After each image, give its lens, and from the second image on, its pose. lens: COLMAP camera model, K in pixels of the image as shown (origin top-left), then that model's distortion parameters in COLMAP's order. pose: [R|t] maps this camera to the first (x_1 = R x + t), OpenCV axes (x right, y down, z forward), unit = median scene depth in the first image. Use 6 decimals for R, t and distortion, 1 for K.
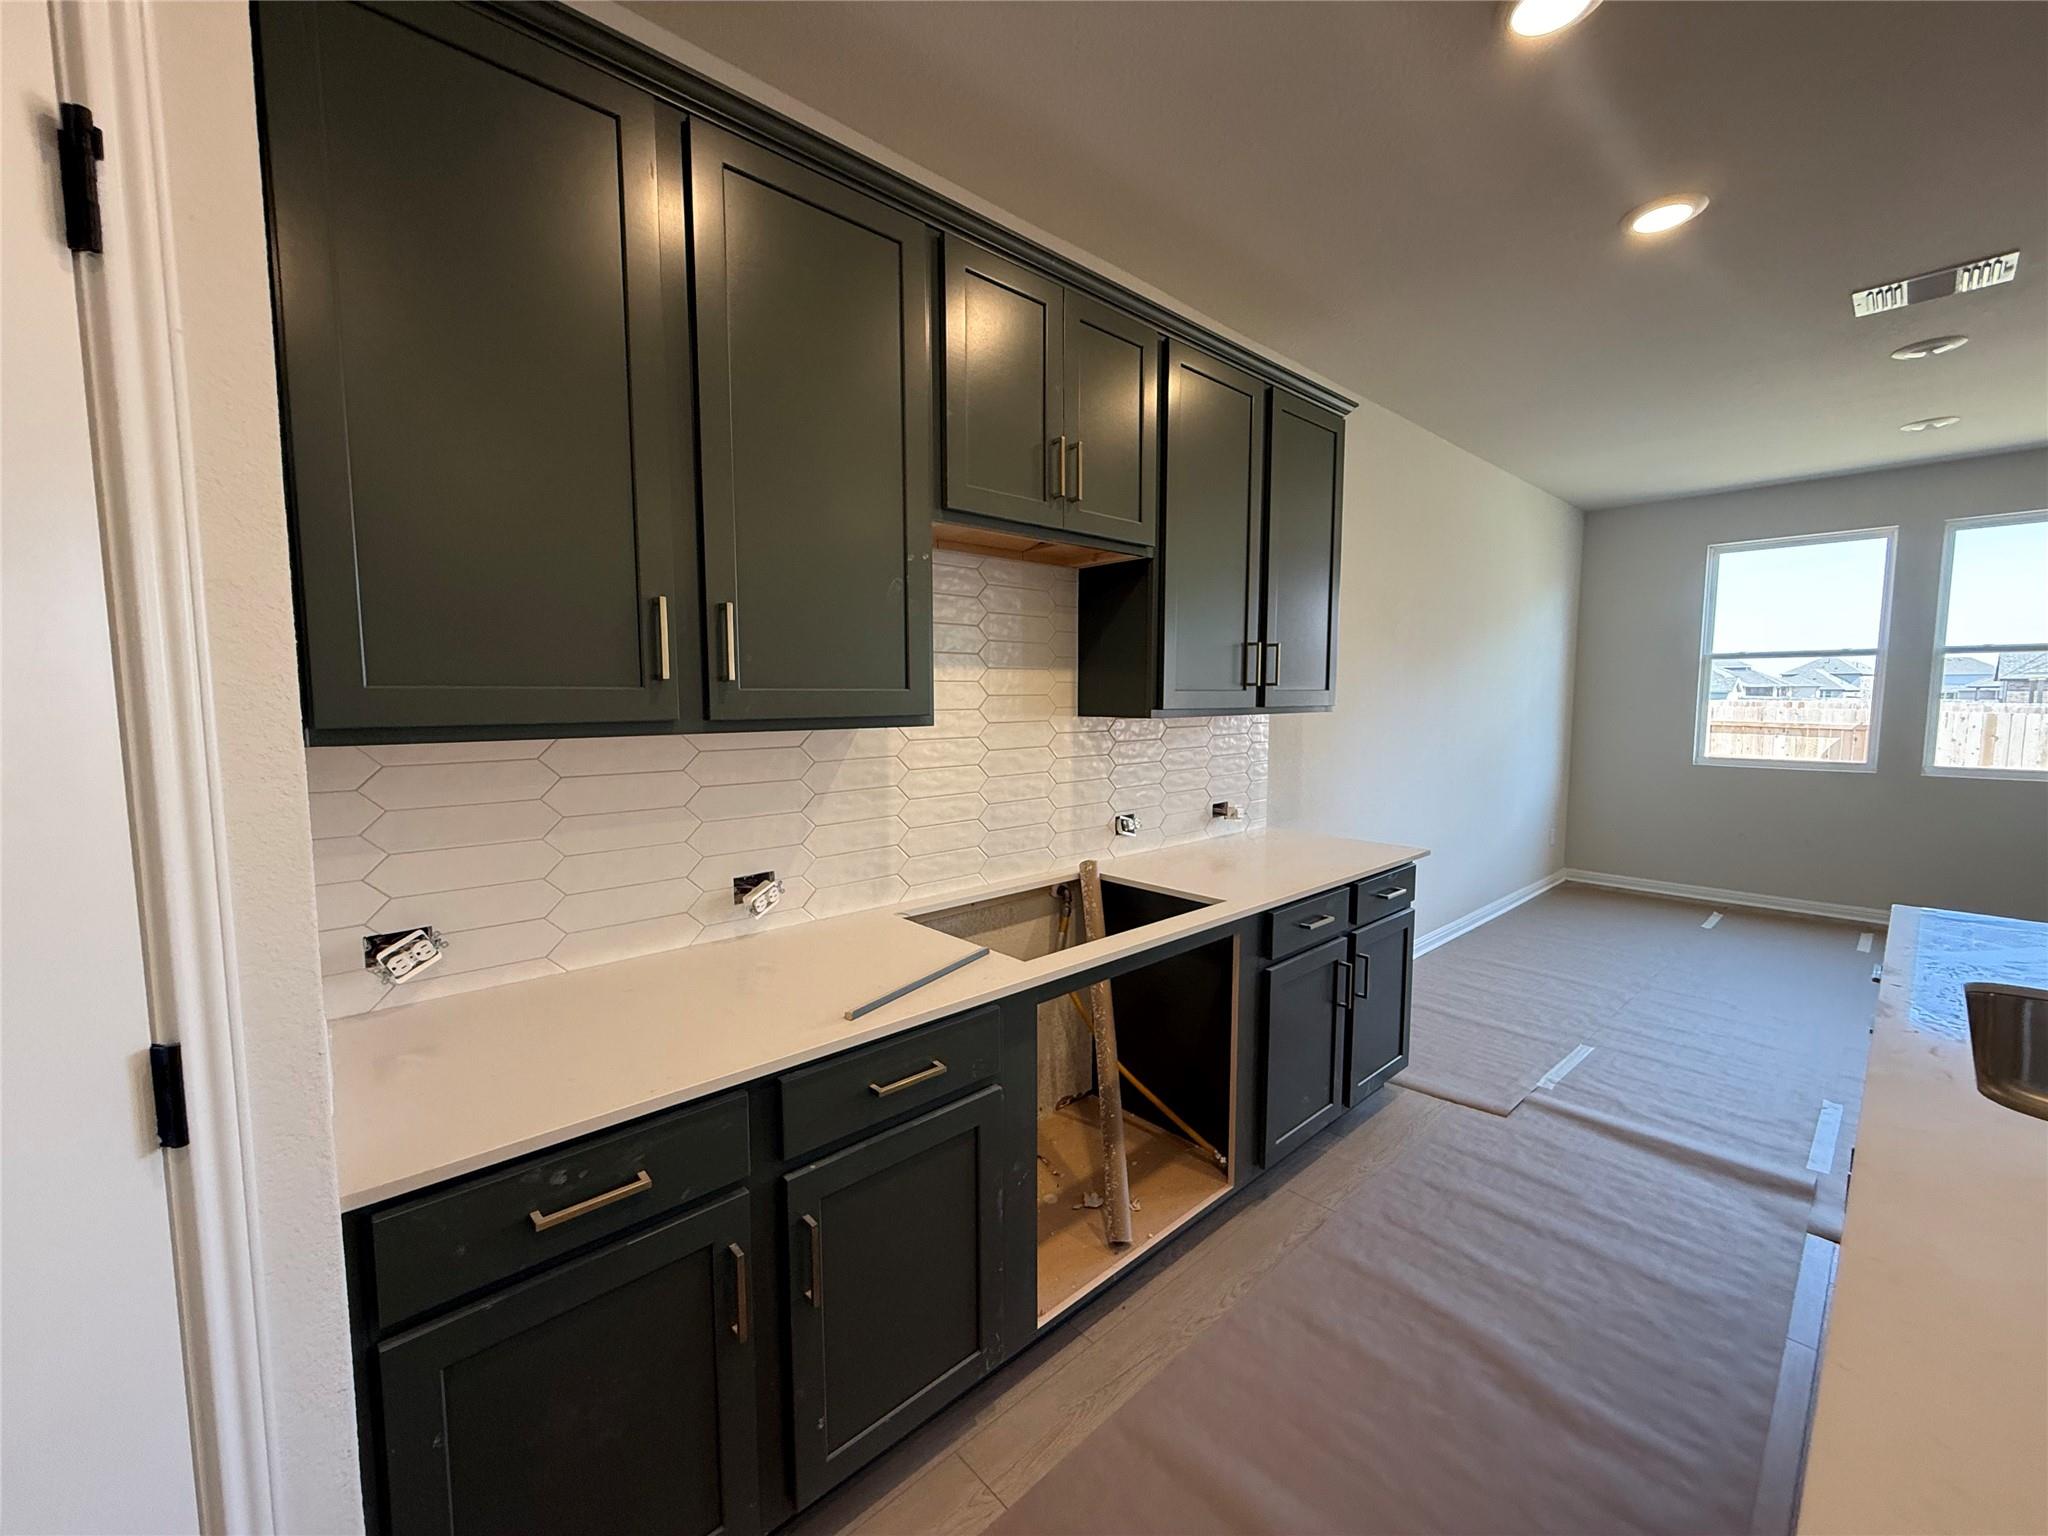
lens RADIAL K [[812.7, 0, 1016.6], [0, 812.7, 766.1], [0, 0, 1]] dist [-0.001553, 0.000547]
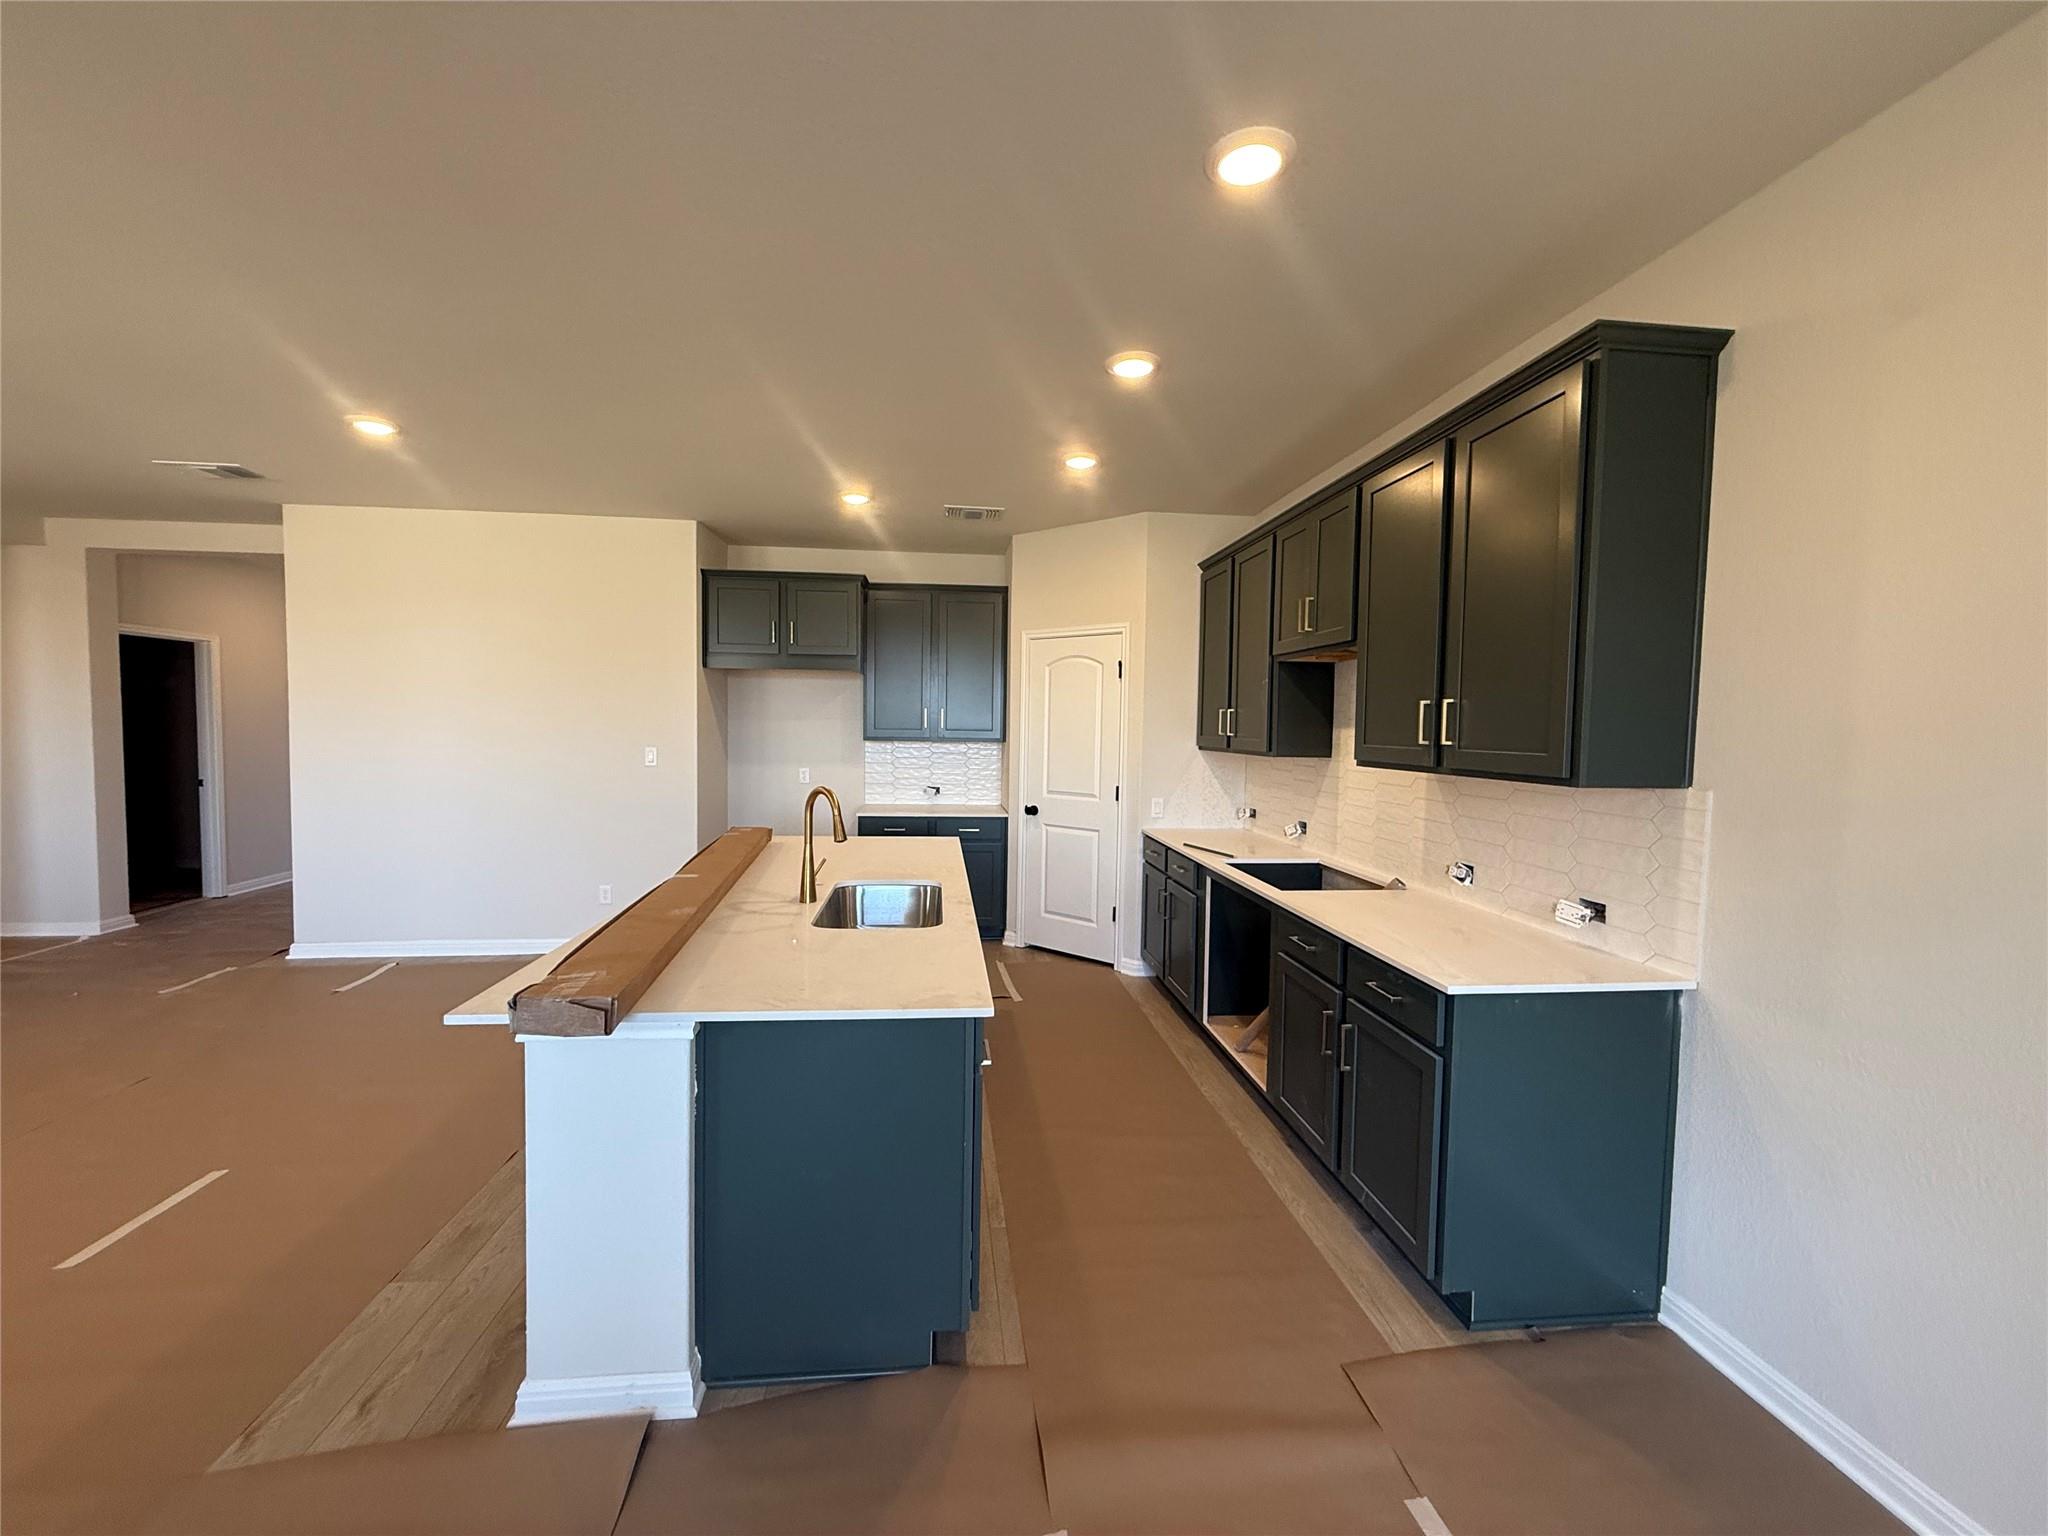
lens RADIAL K [[812.7, 0, 1016.4], [0, 812.7, 773.3], [0, 0, 1]] dist [-0.001553, 0.000547]
pose [[-0.595512, 0.045552, -0.802054, 1.457096], [-0.079482, 0.990152, 0.115249, -0.145407], [0.799405, 0.132381, -0.586027, 1.253203]]
